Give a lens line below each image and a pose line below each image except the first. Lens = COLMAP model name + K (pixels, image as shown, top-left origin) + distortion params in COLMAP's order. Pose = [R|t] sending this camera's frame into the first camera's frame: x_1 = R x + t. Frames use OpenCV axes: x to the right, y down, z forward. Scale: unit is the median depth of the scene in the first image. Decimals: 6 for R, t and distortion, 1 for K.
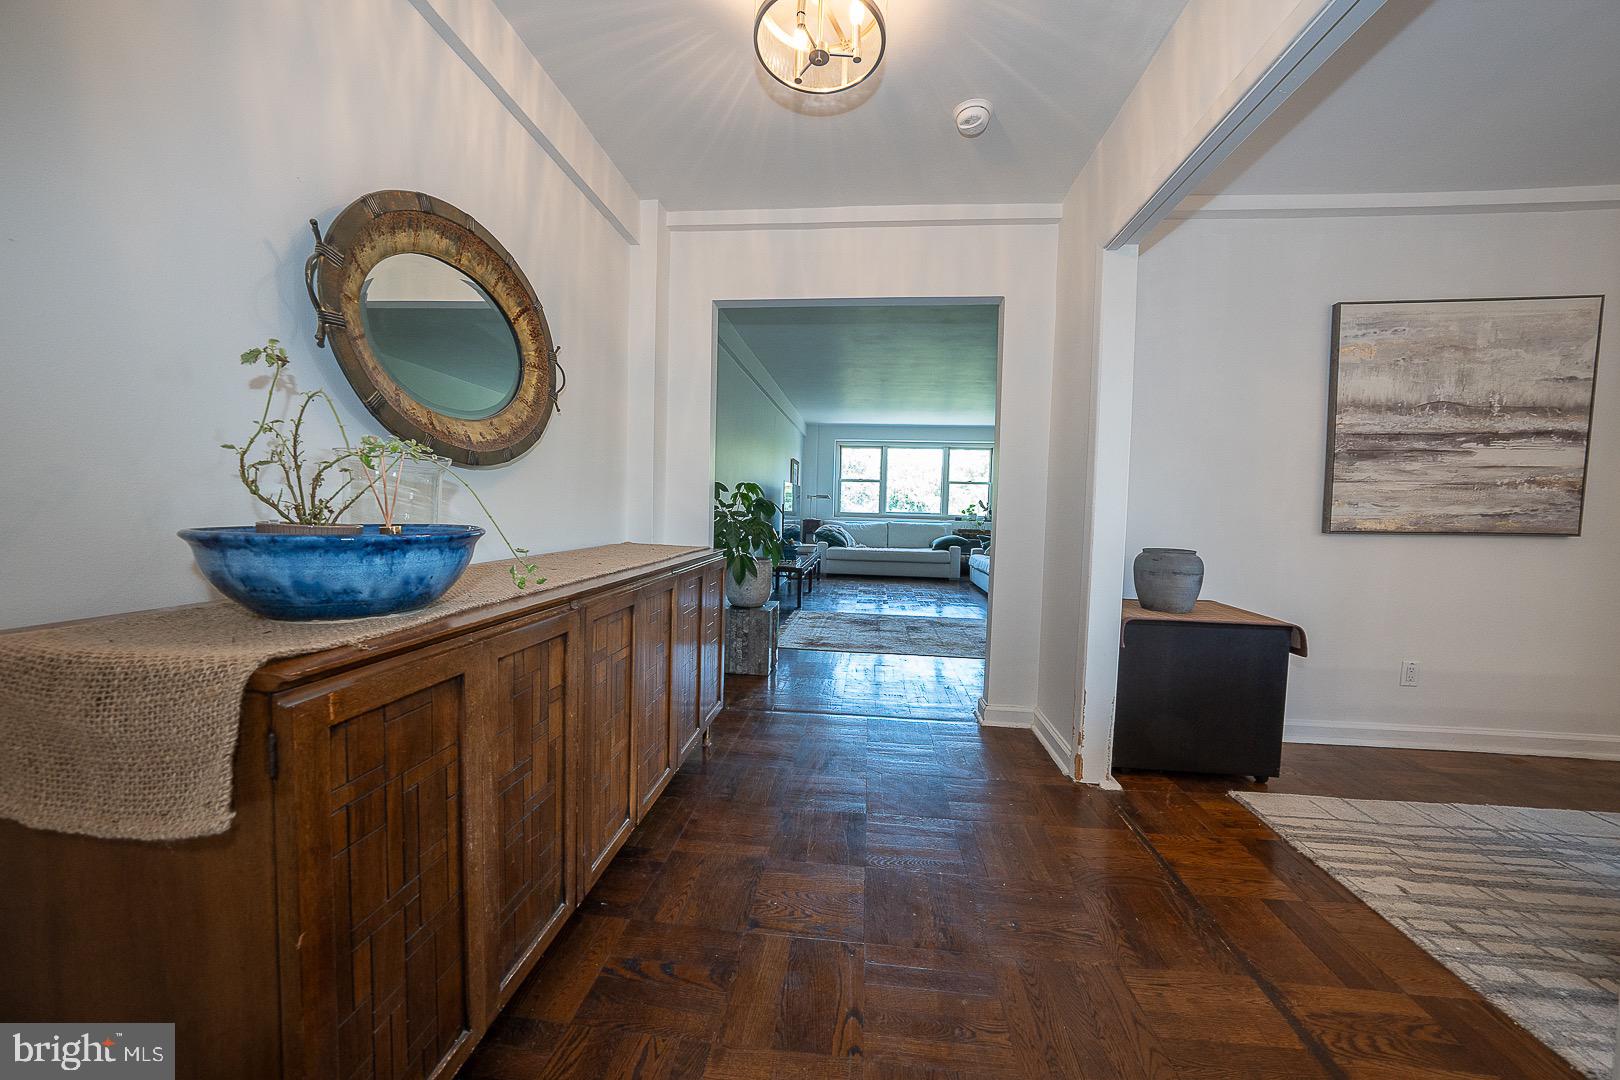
lens RADIAL K [[554.7, 0, 805.6], [0, 554.7, 539.1], [0, 0, 1]] dist [-0.025921, 0.004994]
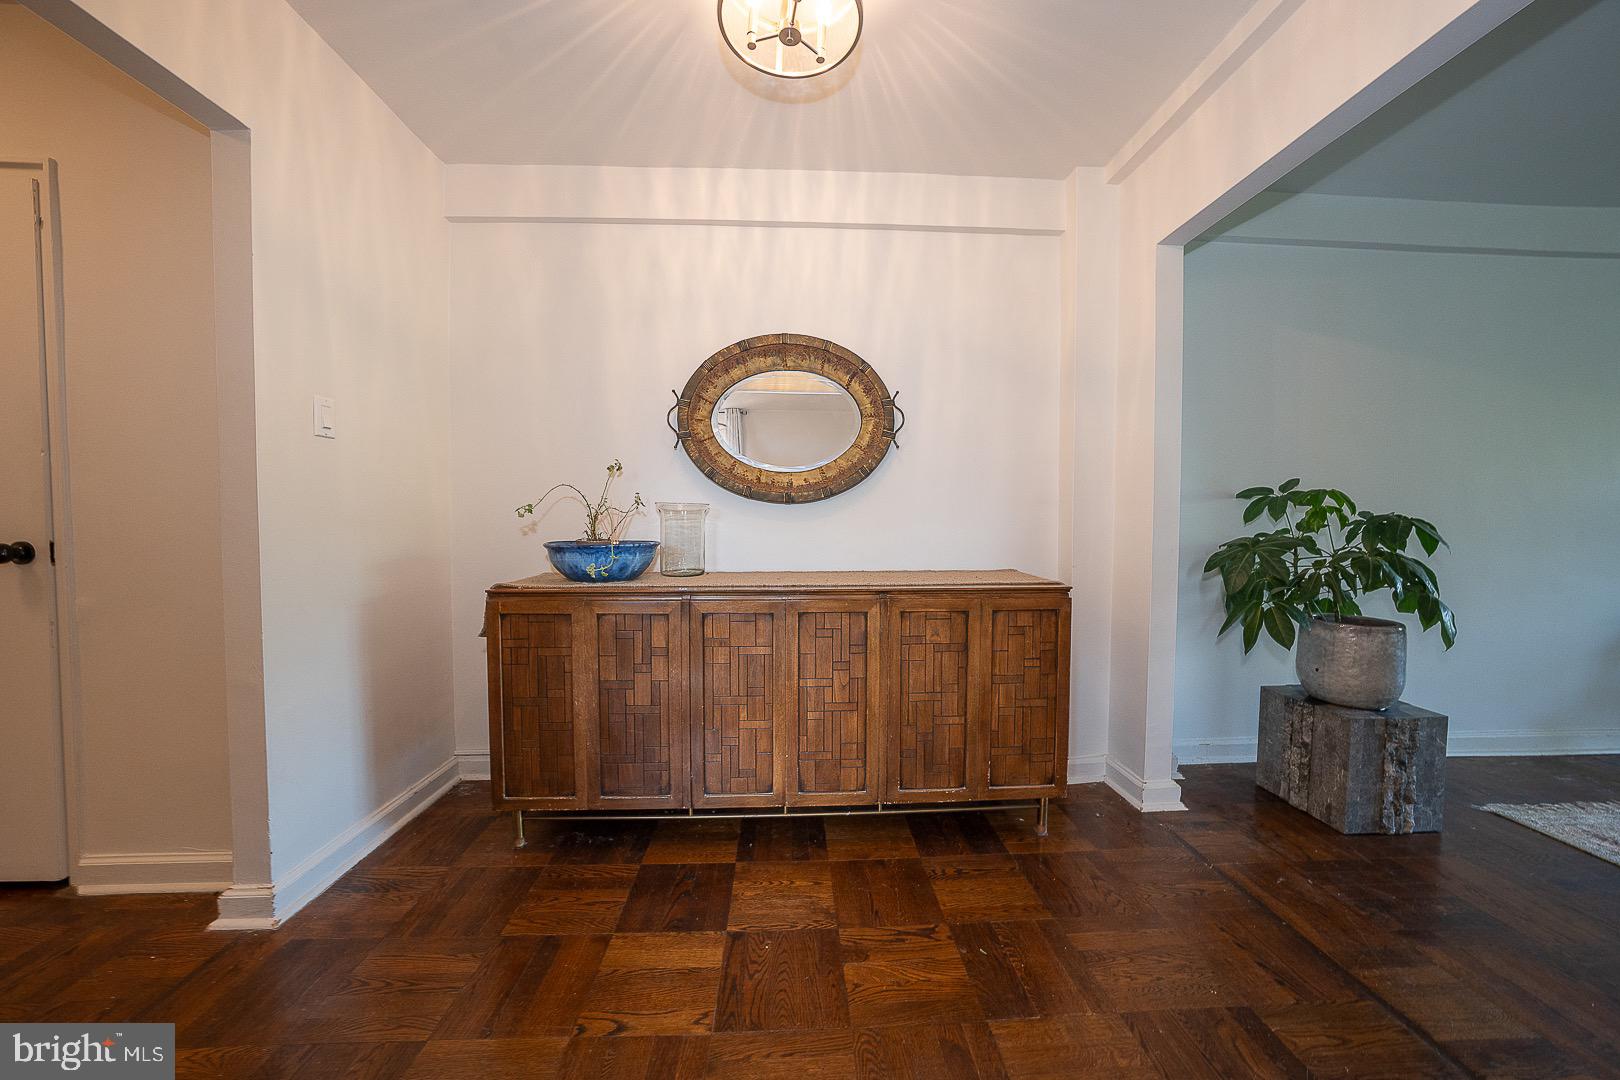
lens RADIAL K [[554.7, 0, 822.5], [0, 554.7, 541.2], [0, 0, 1]] dist [-0.025921, 0.004994]
pose [[0.158234, 0.013311, -0.987312, 0.537795], [-0.052260, 0.998621, 0.005088, -0.029689], [0.986018, 0.050791, 0.158711, 0.549834]]
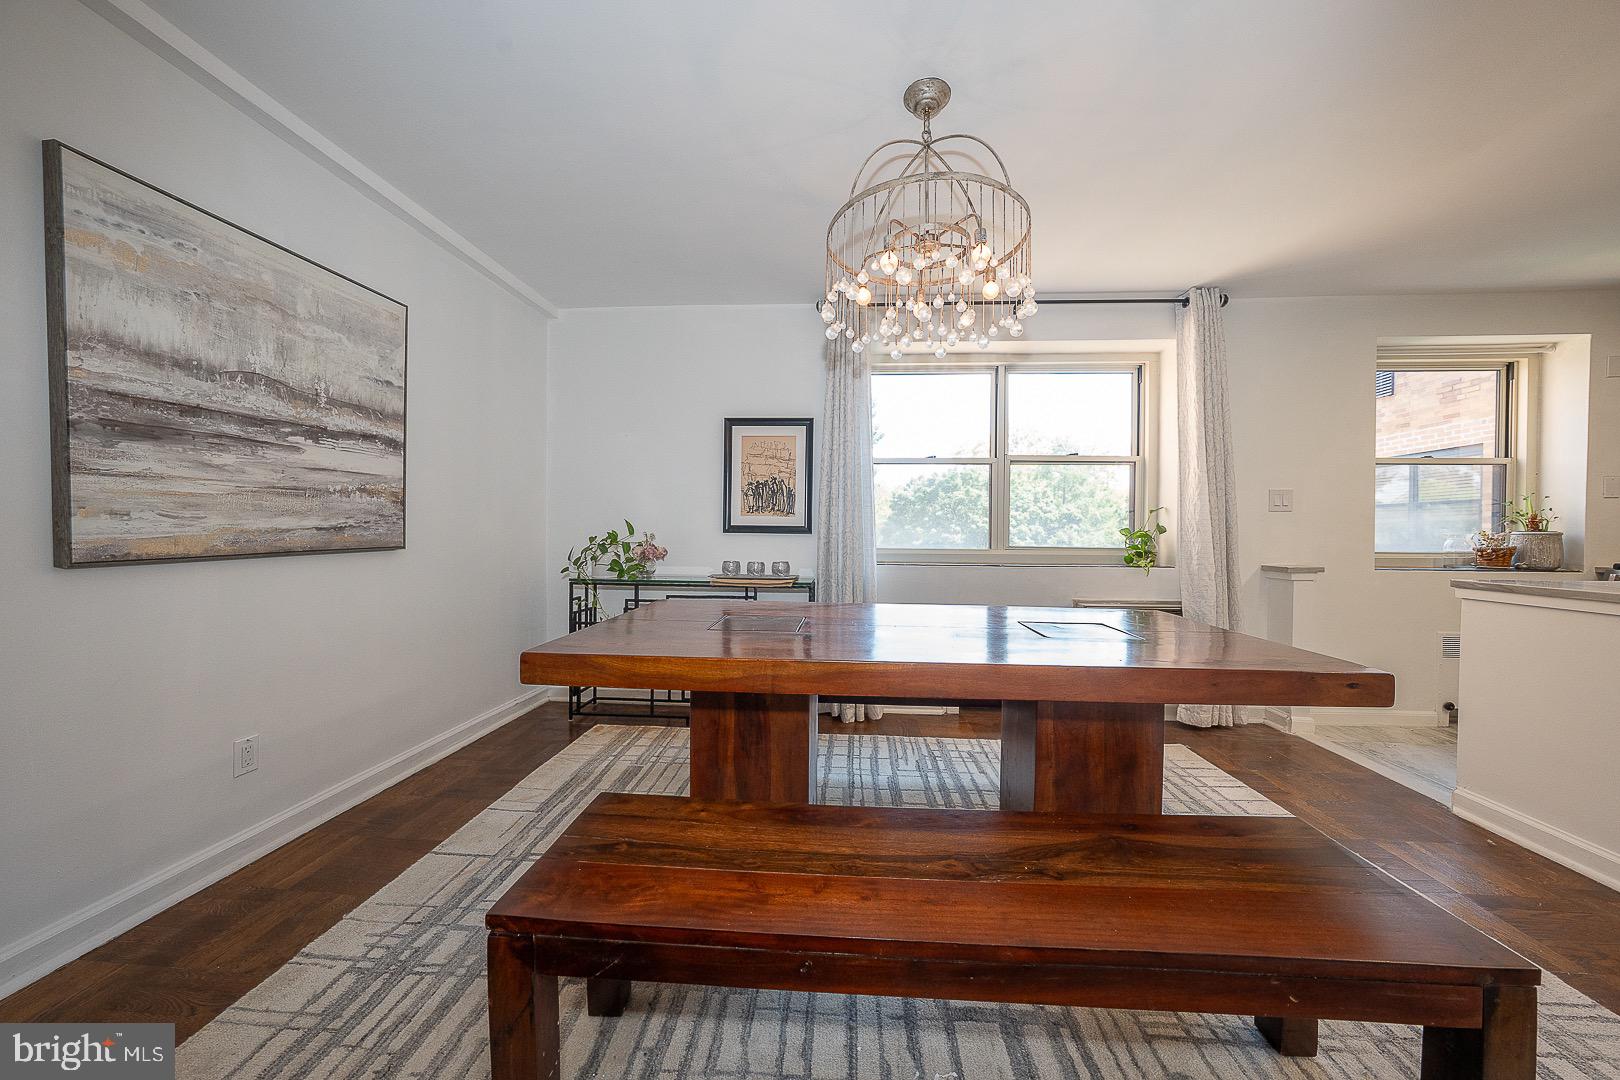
lens RADIAL K [[554.7, 0, 809.0], [0, 554.7, 535.4], [0, 0, 1]] dist [-0.025921, 0.004994]
pose [[-0.025506, -0.032254, 0.999154, 0.422947], [0.044478, 0.998453, 0.033367, -0.028700], [-0.998685, 0.045291, -0.024032, 0.284947]]
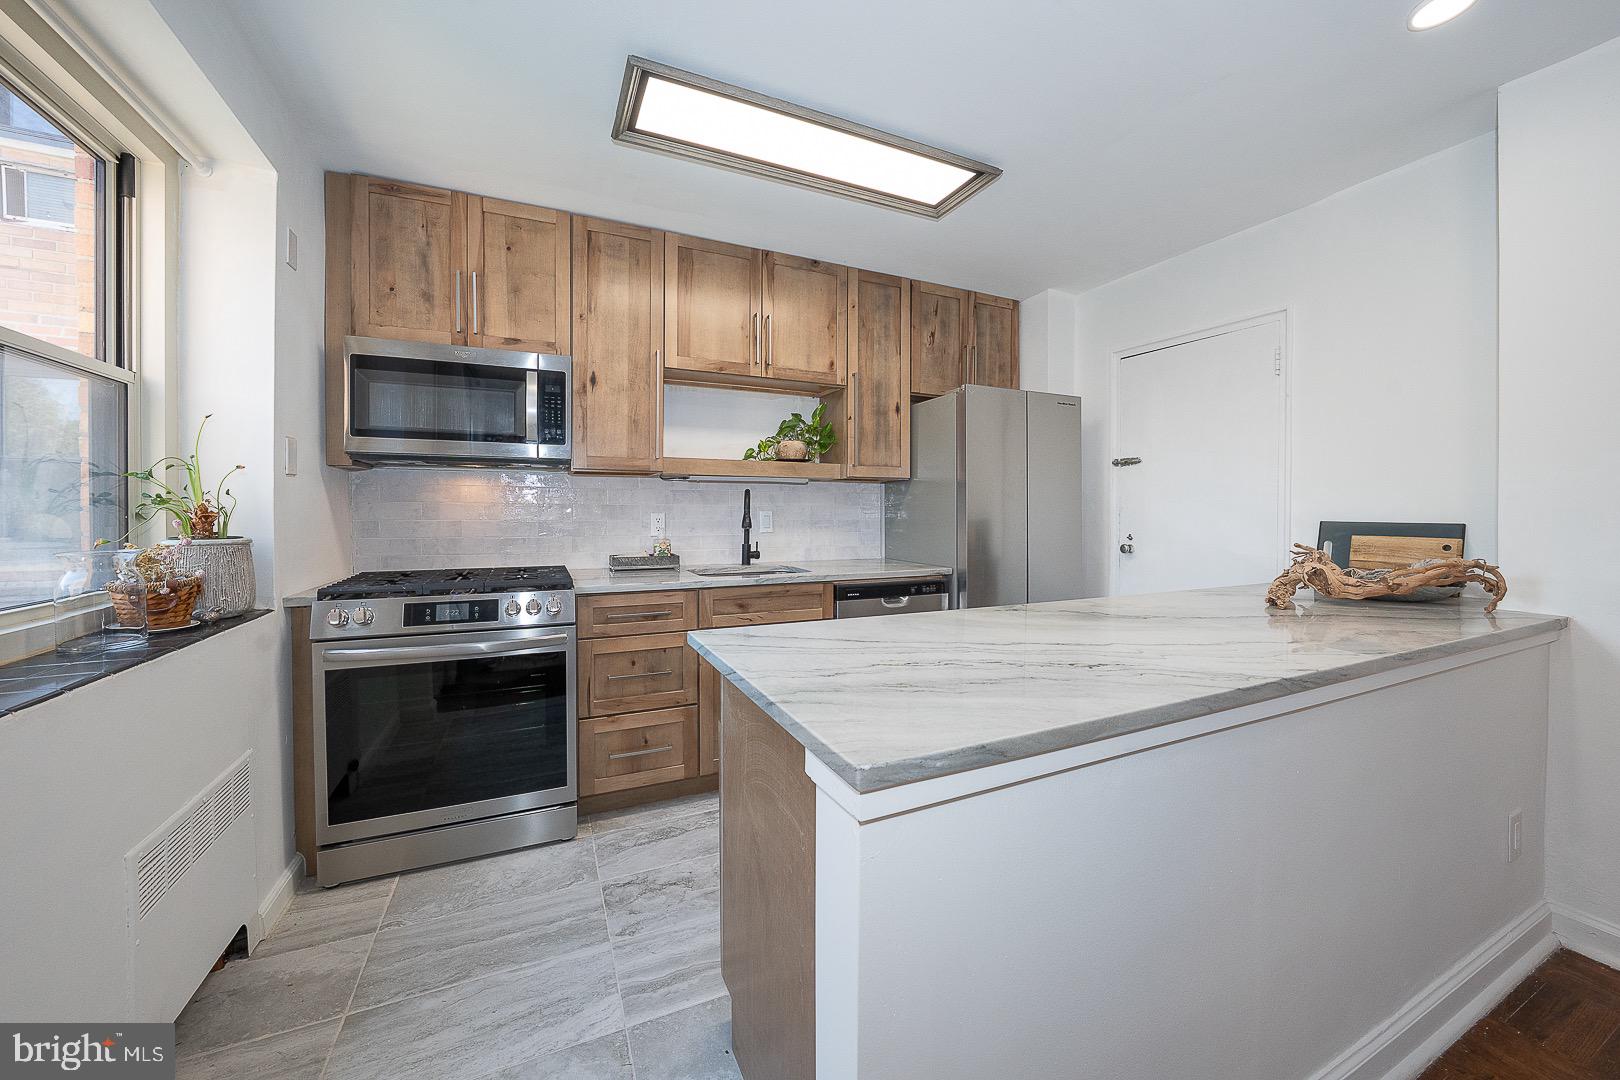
lens RADIAL K [[604.4, 0, 803.1], [0, 604.4, 512.1], [0, 0, 1]] dist [-0.017959, -0.000050]
pose [[-0.853888, -0.025903, -0.519812, 1.465922], [-0.053157, 0.997878, 0.037594, -0.006298], [0.517735, 0.059733, -0.853453, -0.600698]]
